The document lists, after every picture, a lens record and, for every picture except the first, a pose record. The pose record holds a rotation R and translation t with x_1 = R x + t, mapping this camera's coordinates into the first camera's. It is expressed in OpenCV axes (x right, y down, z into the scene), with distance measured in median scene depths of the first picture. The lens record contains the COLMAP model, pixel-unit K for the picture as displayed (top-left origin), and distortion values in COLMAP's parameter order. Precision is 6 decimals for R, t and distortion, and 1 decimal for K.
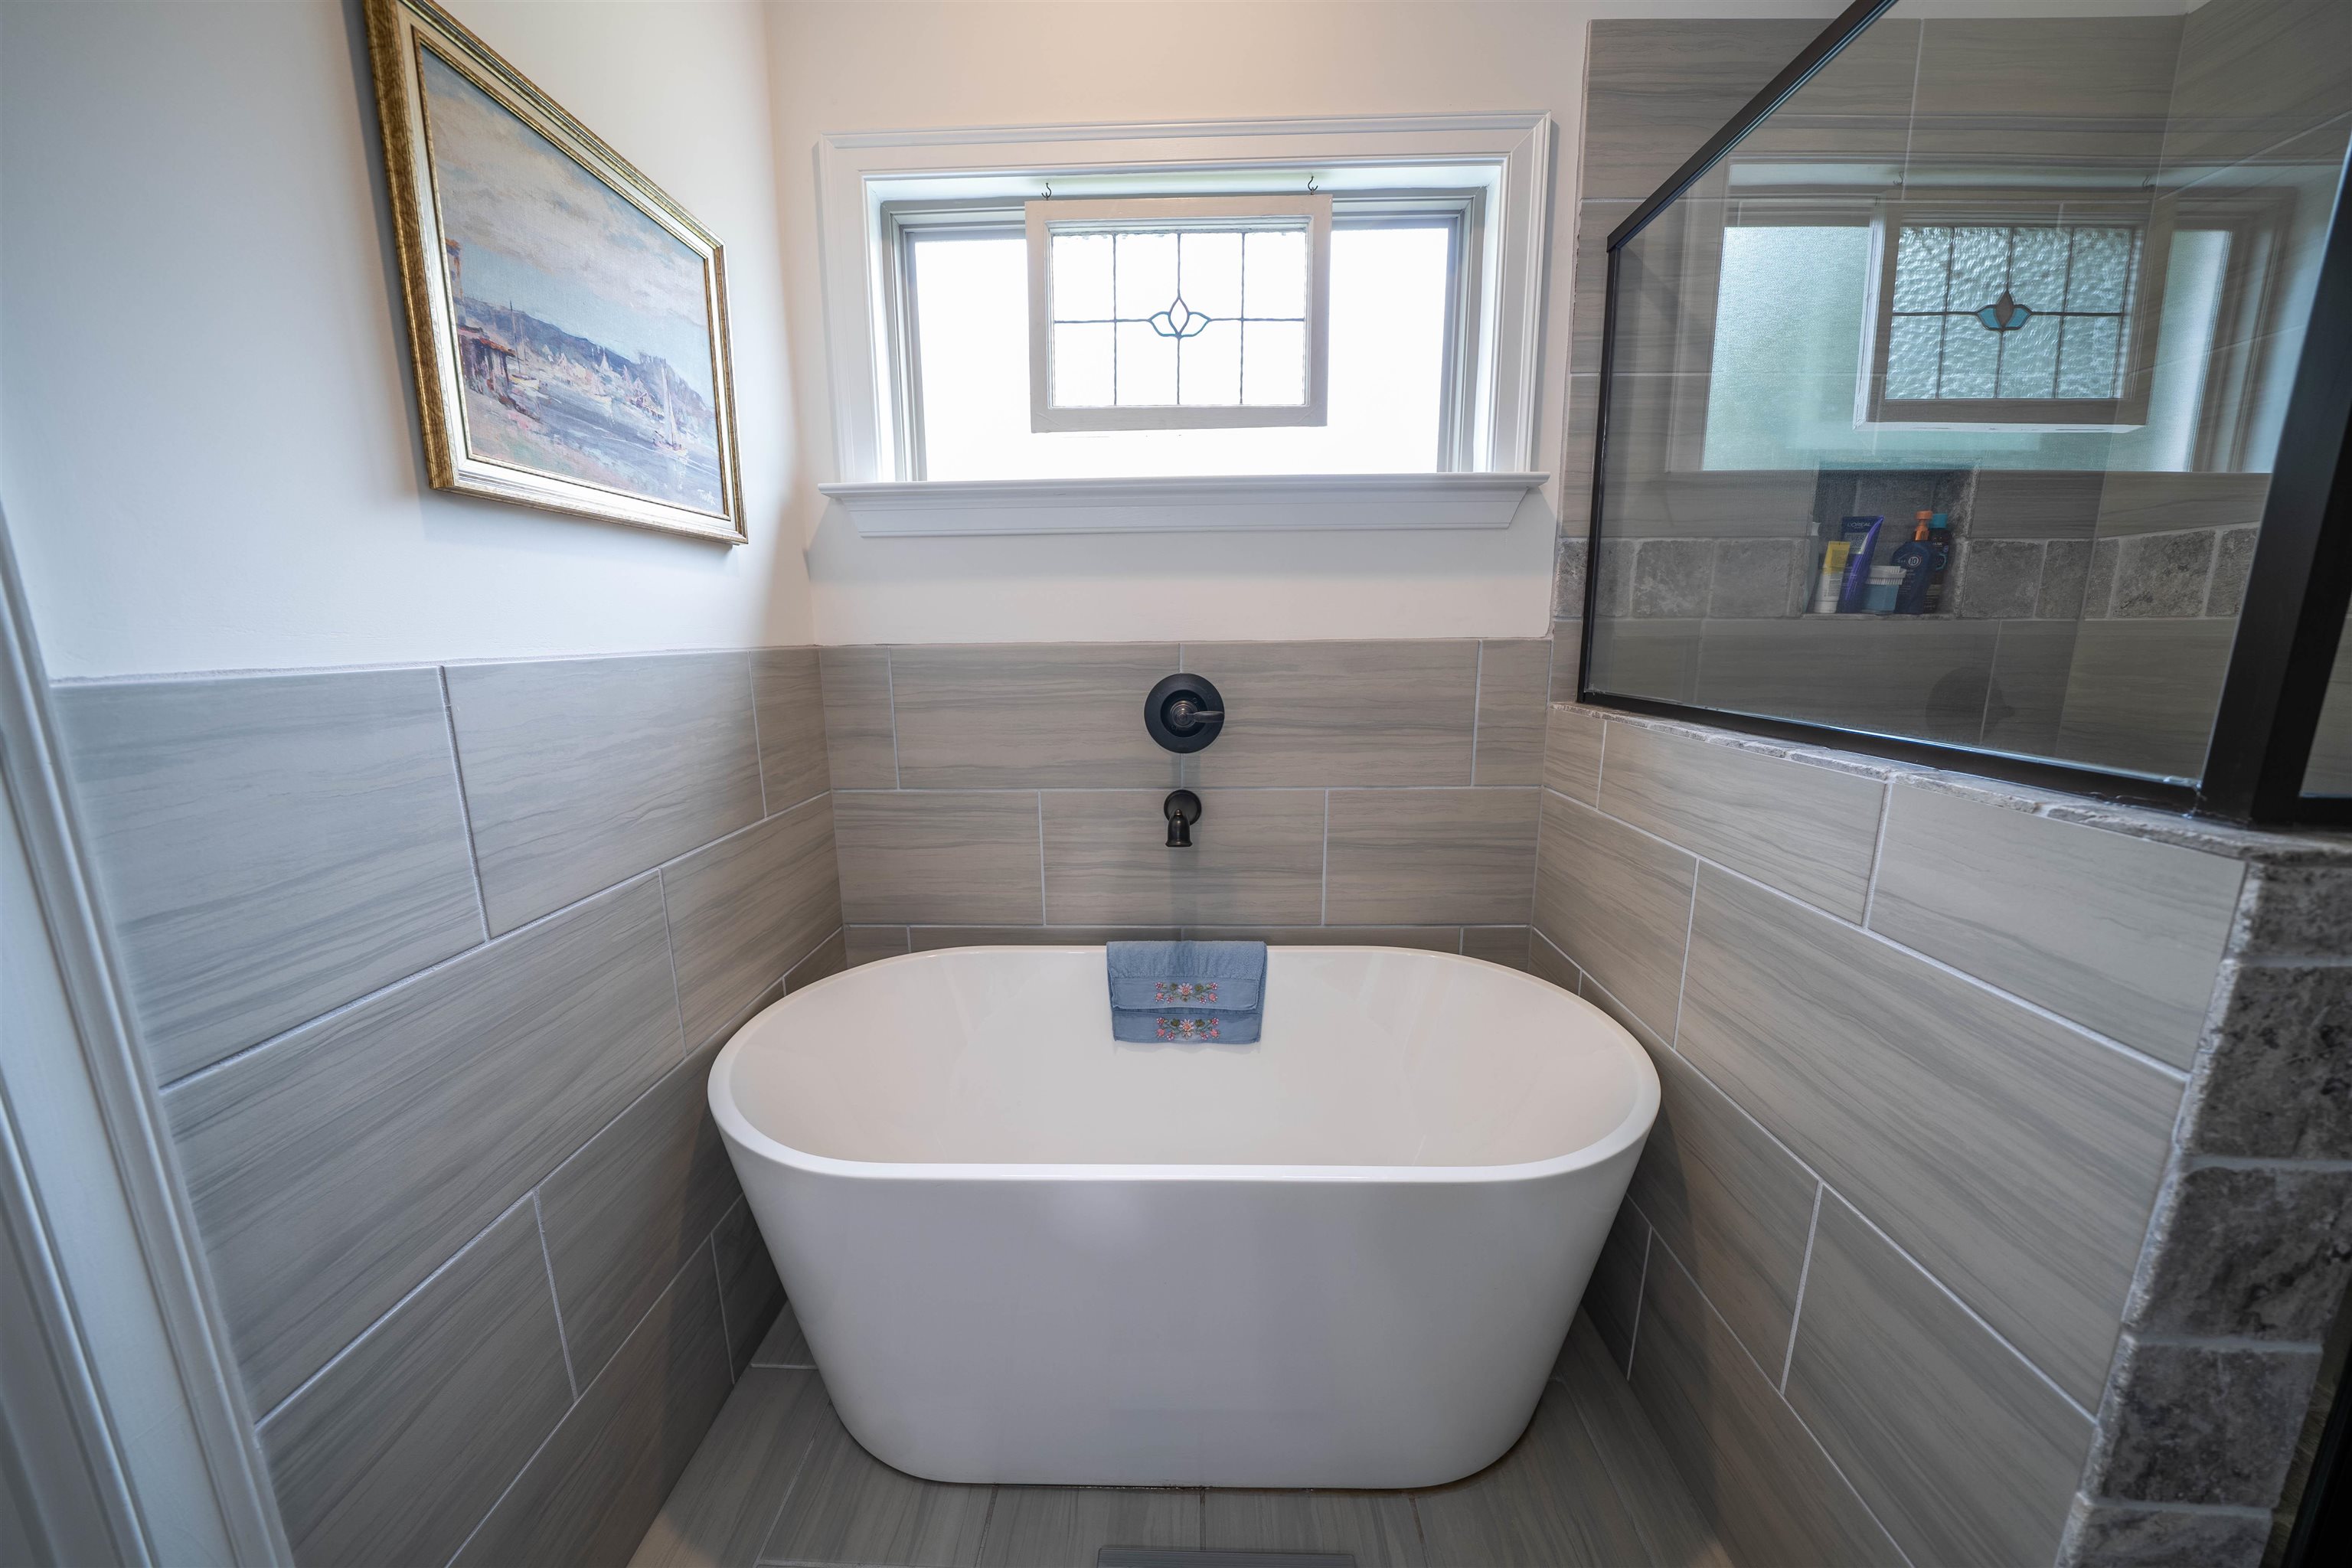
lens RADIAL K [[822.2, 0, 1173.5], [0, 822.2, 781.0], [0, 0, 1]] dist [-0.022349, 0.001489]
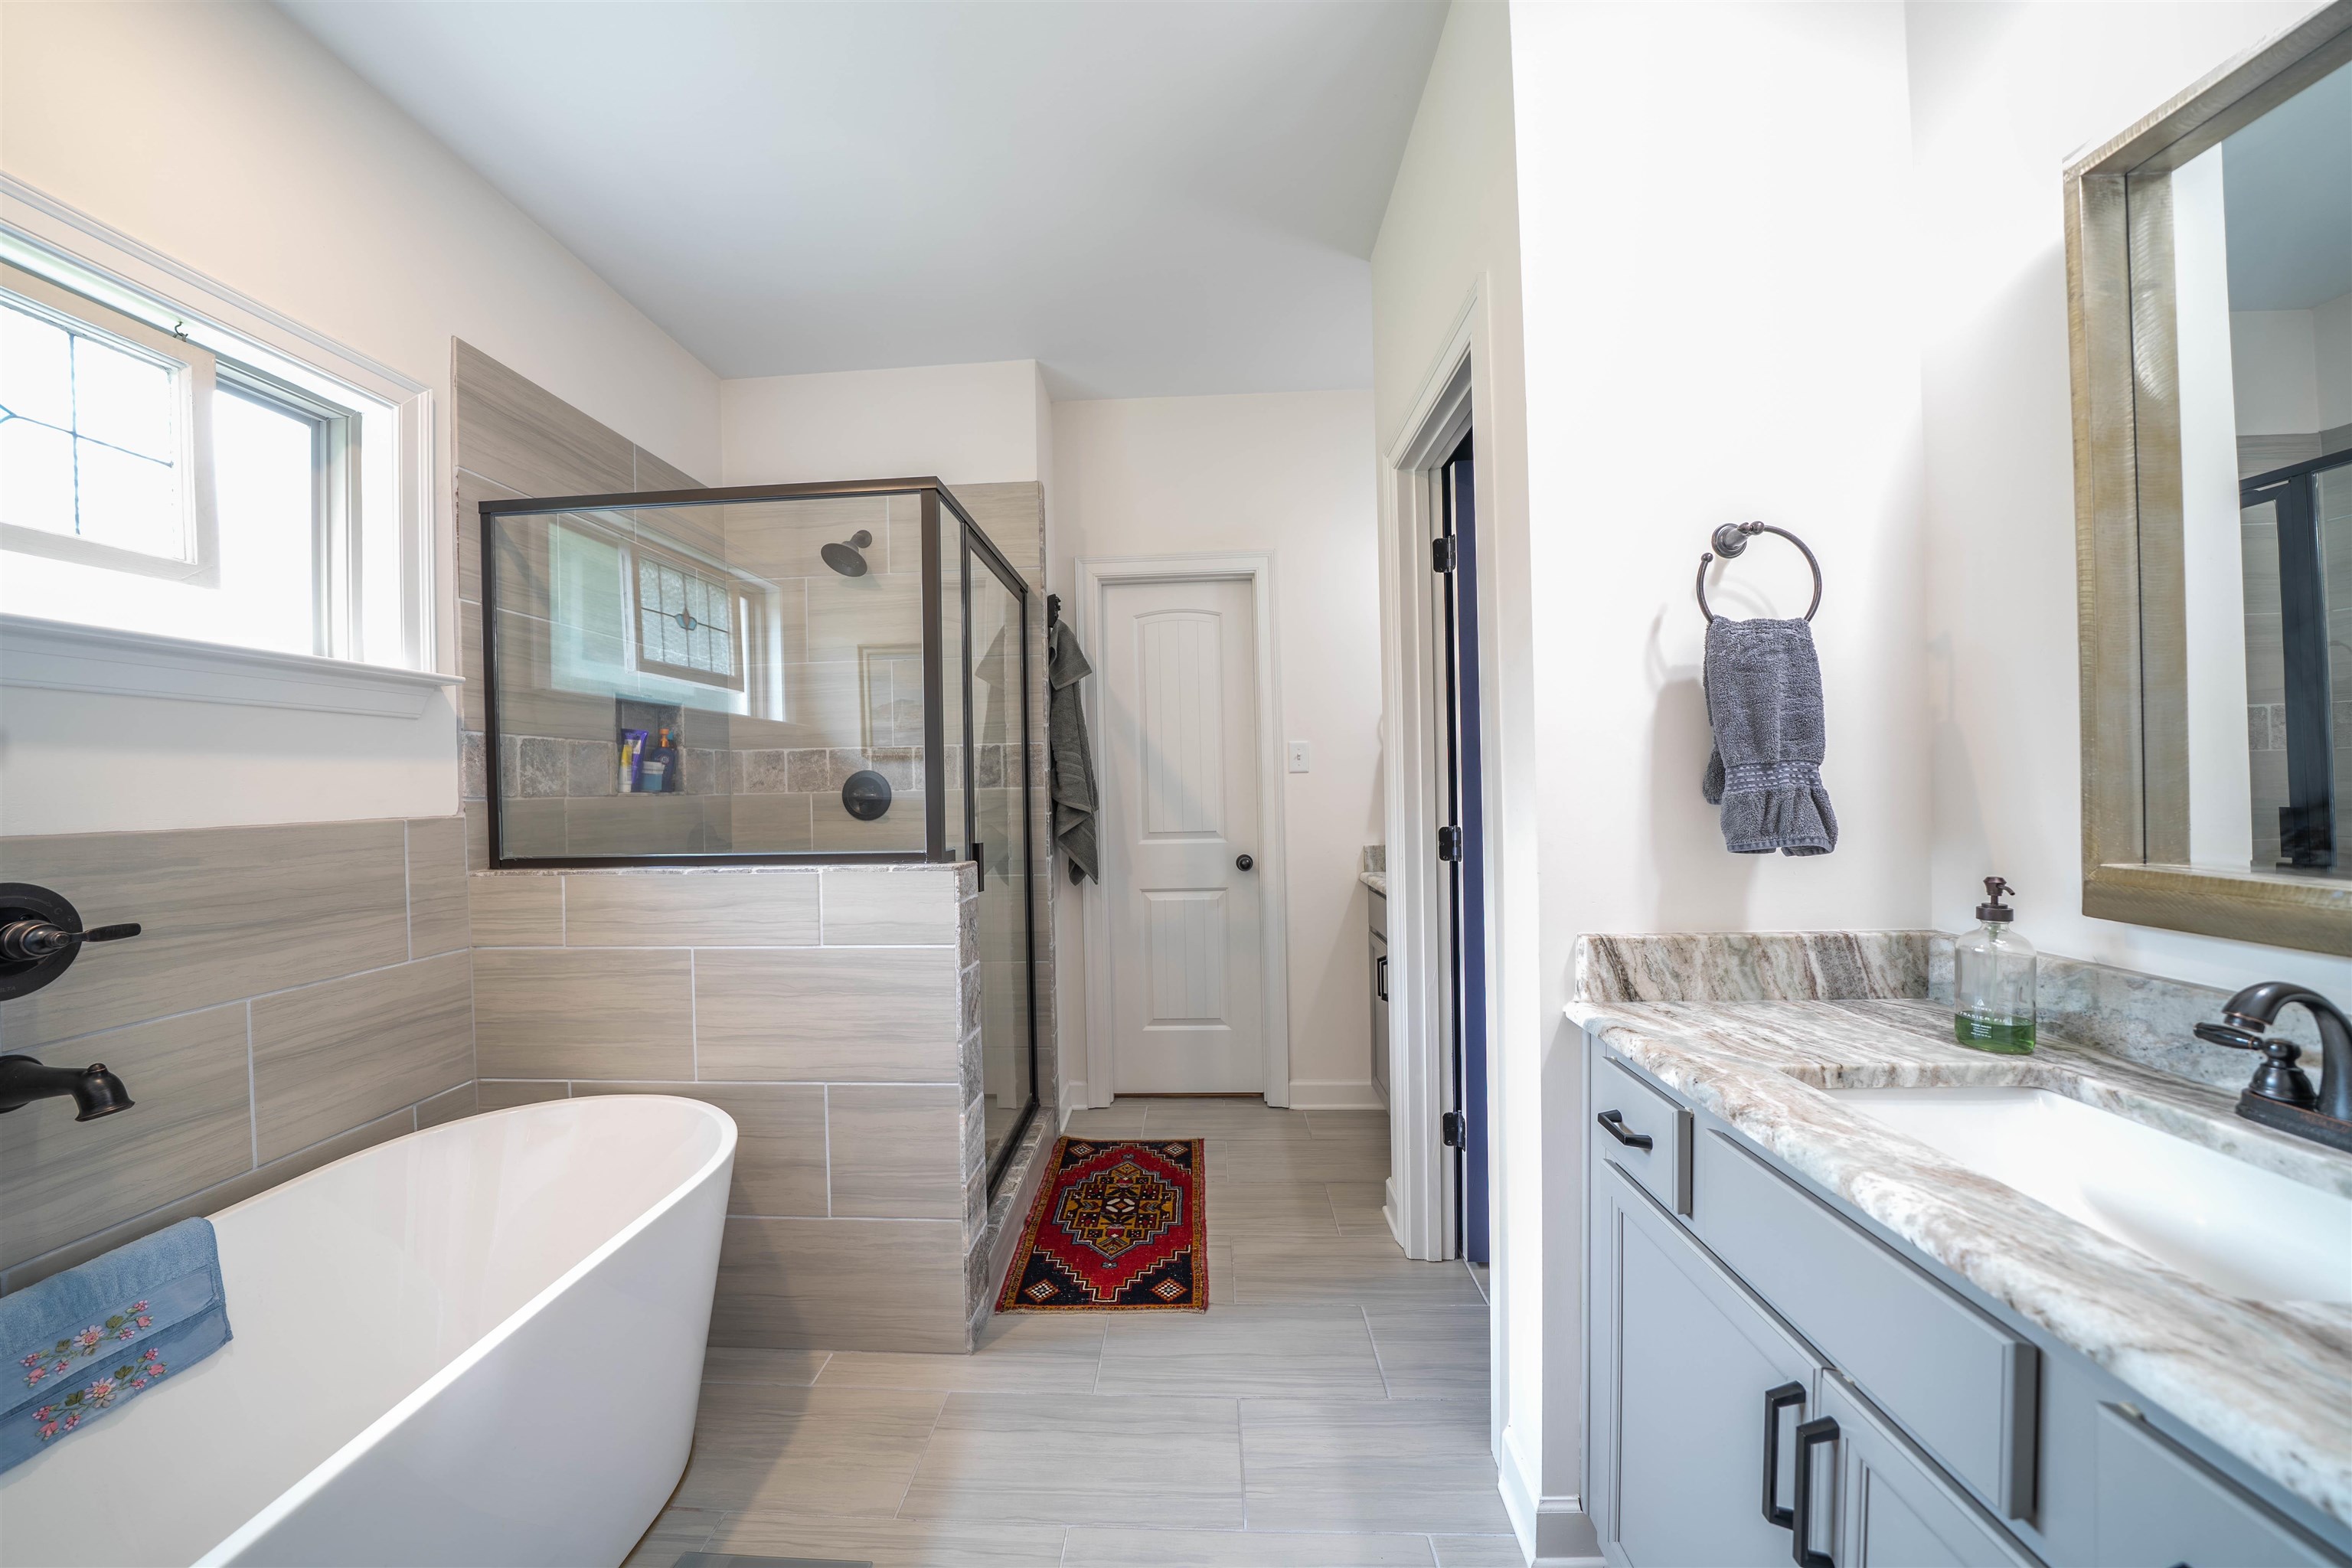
lens RADIAL K [[822.2, 0, 1176.4], [0, 822.2, 783.1], [0, 0, 1]] dist [-0.022349, 0.001489]
pose [[0.014915, 0.009077, 0.999848, -0.662385], [0.213219, 0.976930, -0.012049, 0.005329], [-0.976890, 0.213367, 0.012635, 0.011777]]
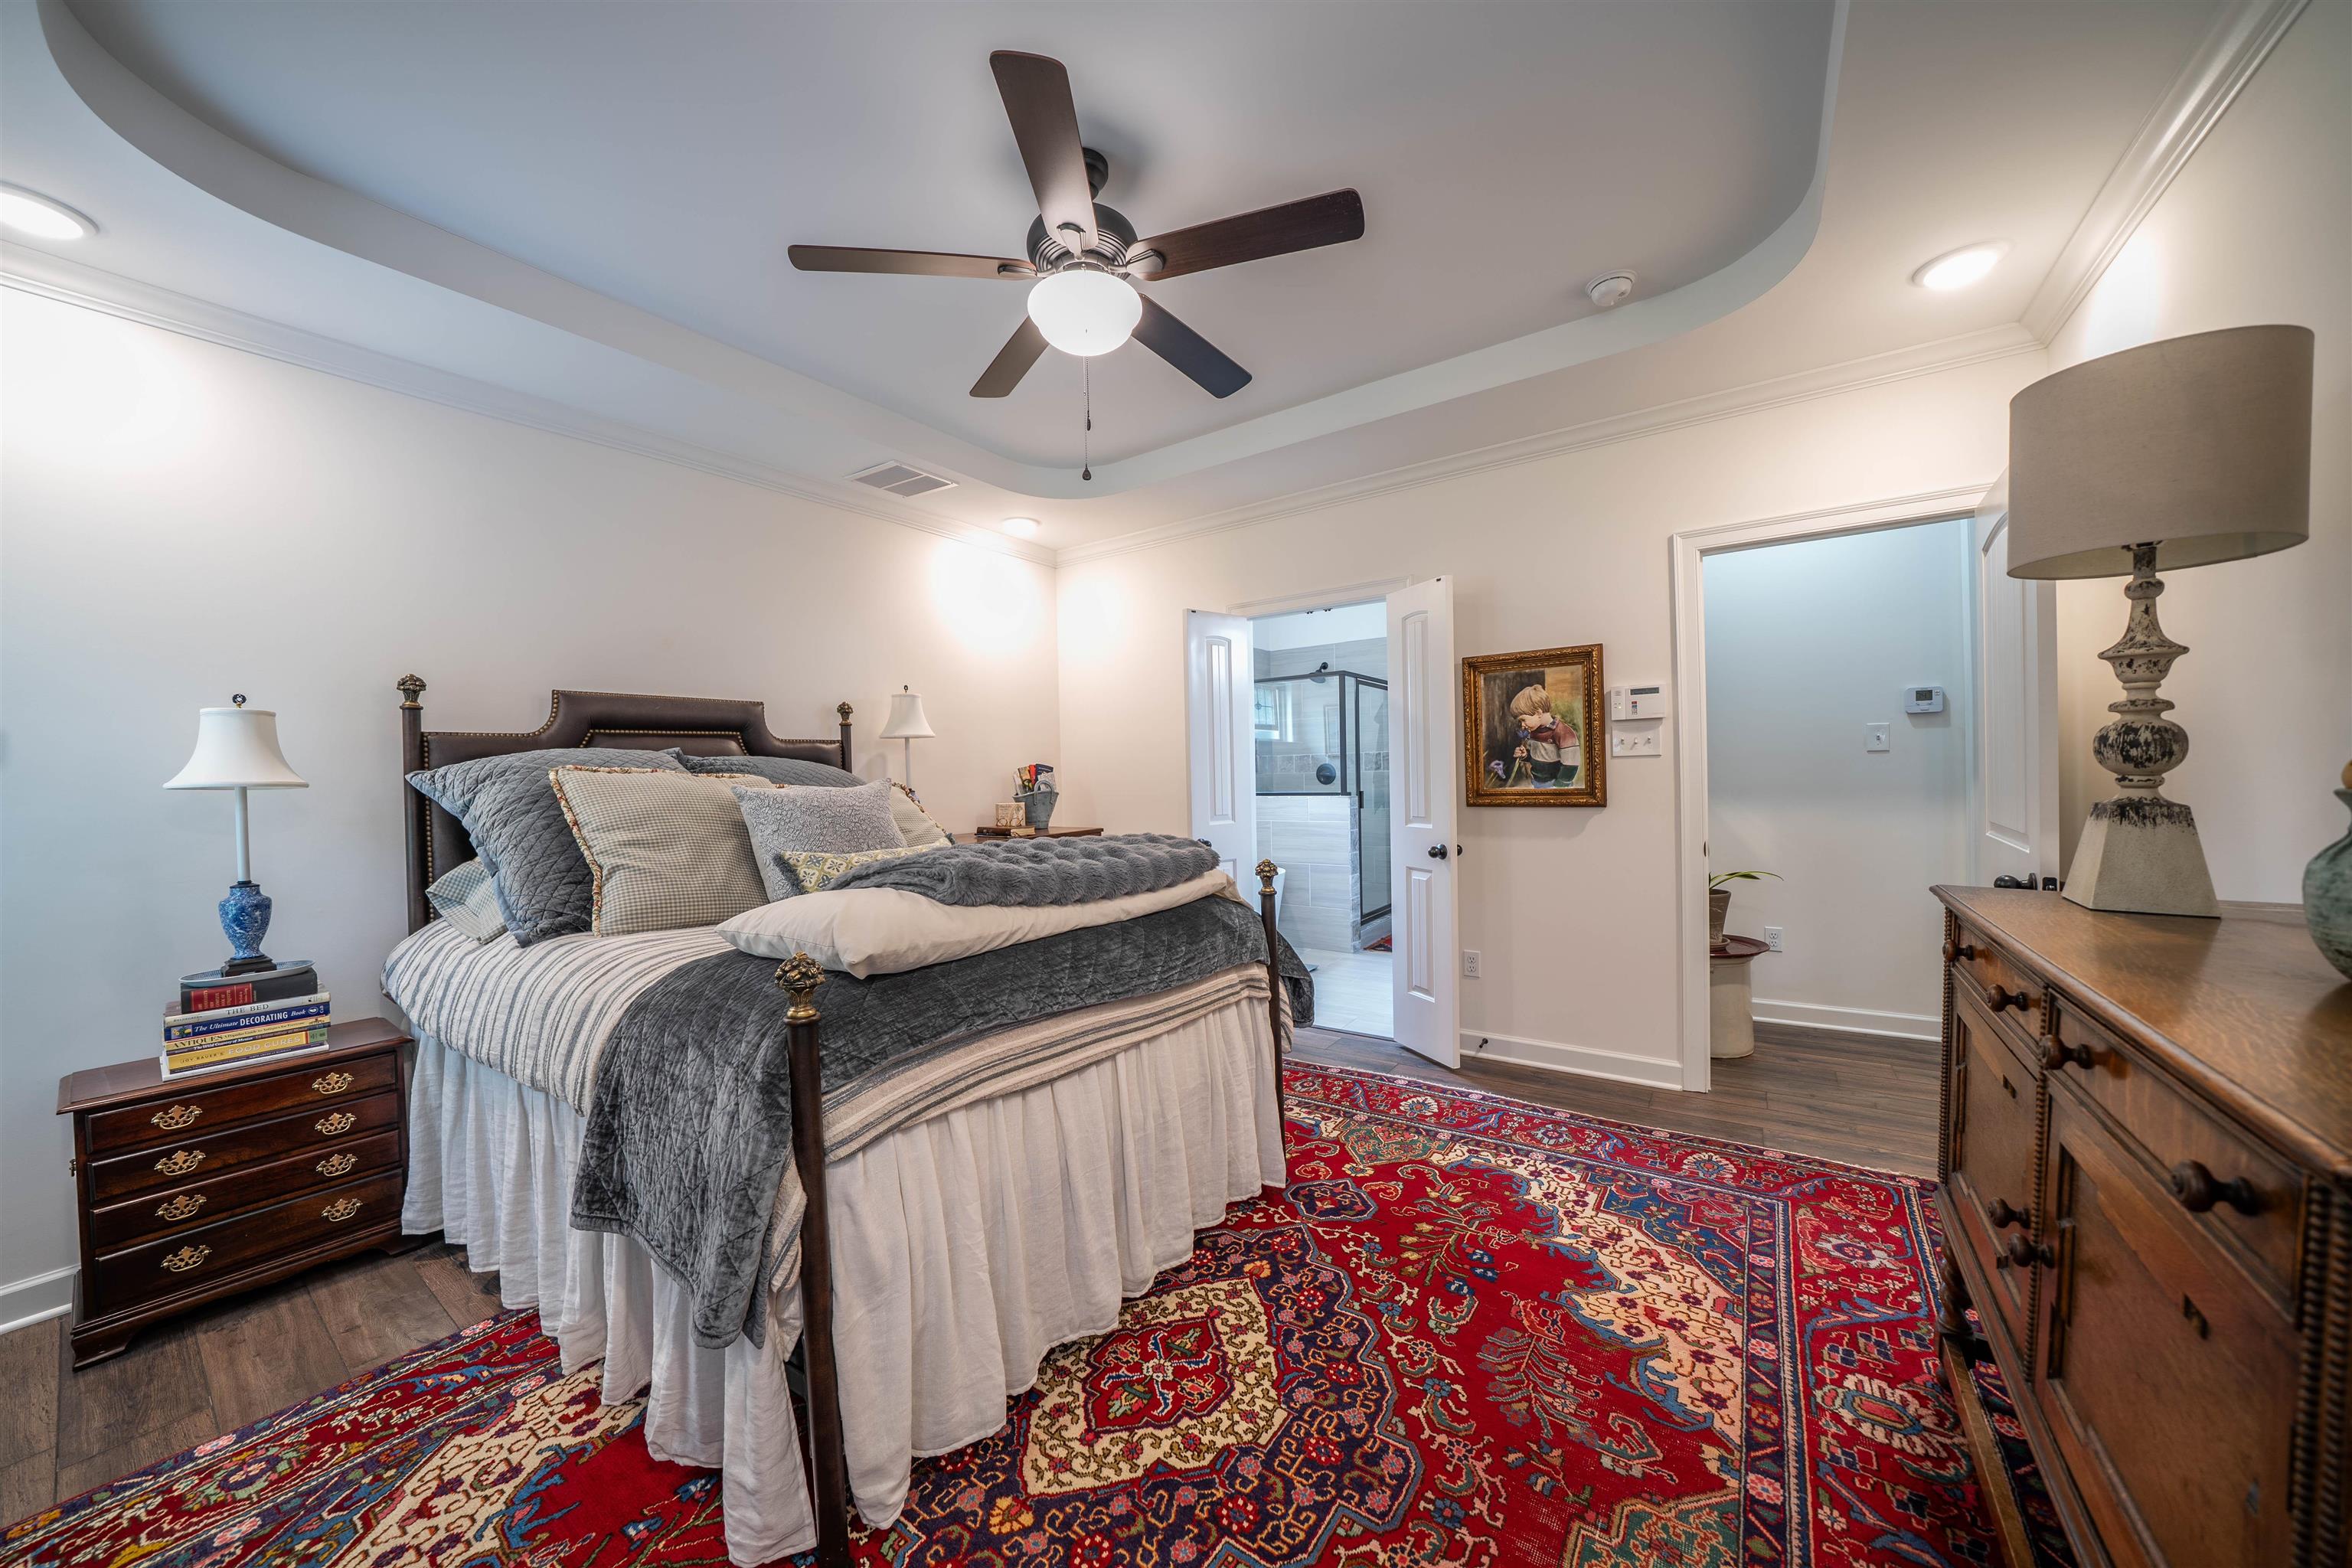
lens RADIAL K [[822.2, 0, 1174.2], [0, 822.2, 787.1], [0, 0, 1]] dist [-0.022349, 0.001489]
pose [[0.547989, -0.004144, 0.836476, -2.896516], [0.171449, 0.979314, -0.107467, 0.255599], [-0.818727, 0.202304, 0.537363, -0.939058]]
